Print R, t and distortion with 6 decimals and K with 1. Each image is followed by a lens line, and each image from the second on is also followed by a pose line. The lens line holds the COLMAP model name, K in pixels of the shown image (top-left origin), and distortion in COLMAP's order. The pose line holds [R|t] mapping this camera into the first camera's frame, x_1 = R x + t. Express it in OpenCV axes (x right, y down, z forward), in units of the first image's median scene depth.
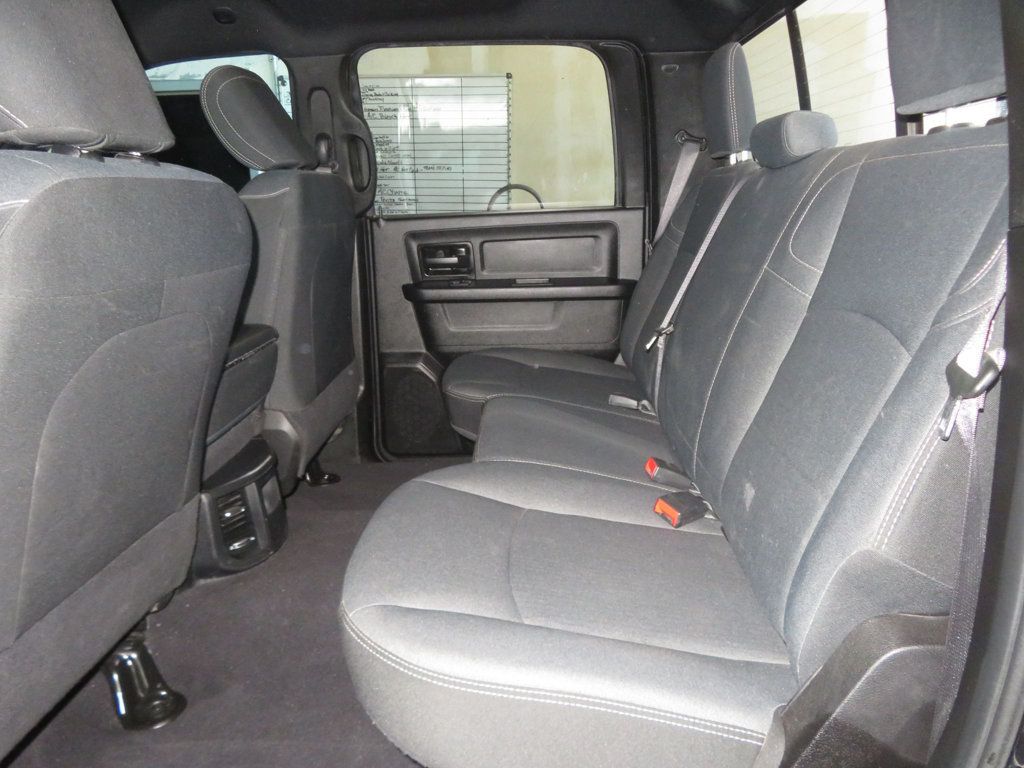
lens RADIAL K [[742.2, 0, 512.0], [0, 742.2, 384.0], [0, 0, 1]] dist [-0.005355, -0.000156]
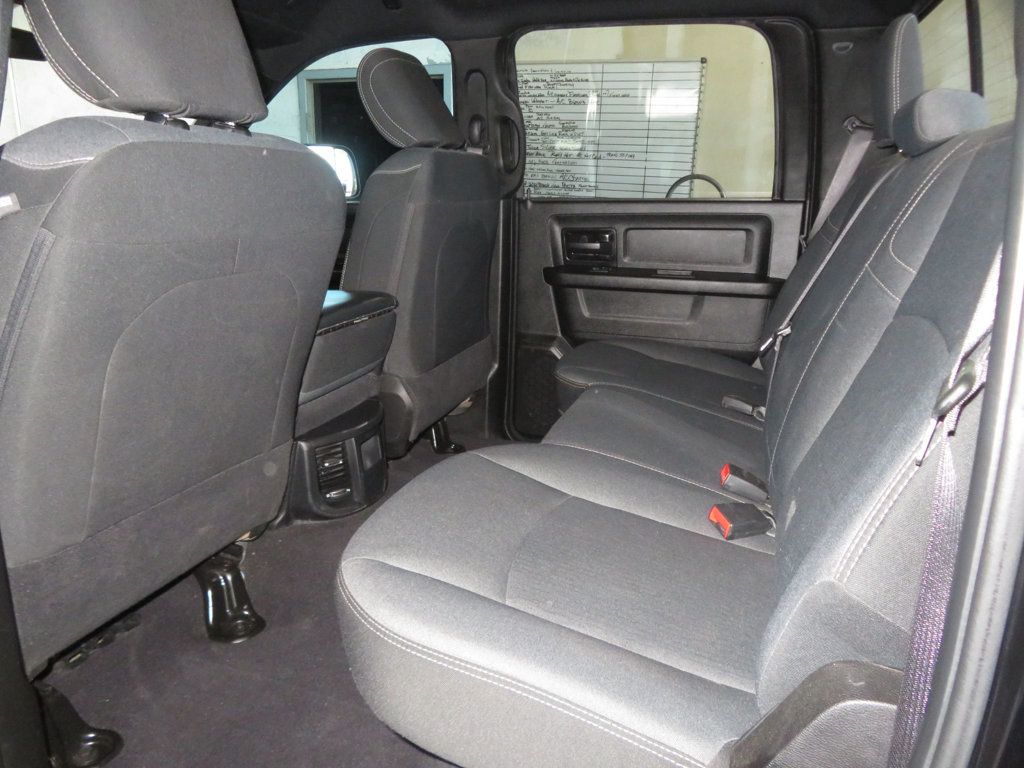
lens RADIAL K [[744.7, 0, 512.0], [0, 744.7, 384.0], [0, 0, 1]] dist [-0.001291, 0.004221]
pose [[0.958305, 0.107351, -0.264815, 0.105833], [-0.104409, 0.994215, 0.025203, 0.002591], [0.265989, 0.003497, 0.963970, 0.016308]]
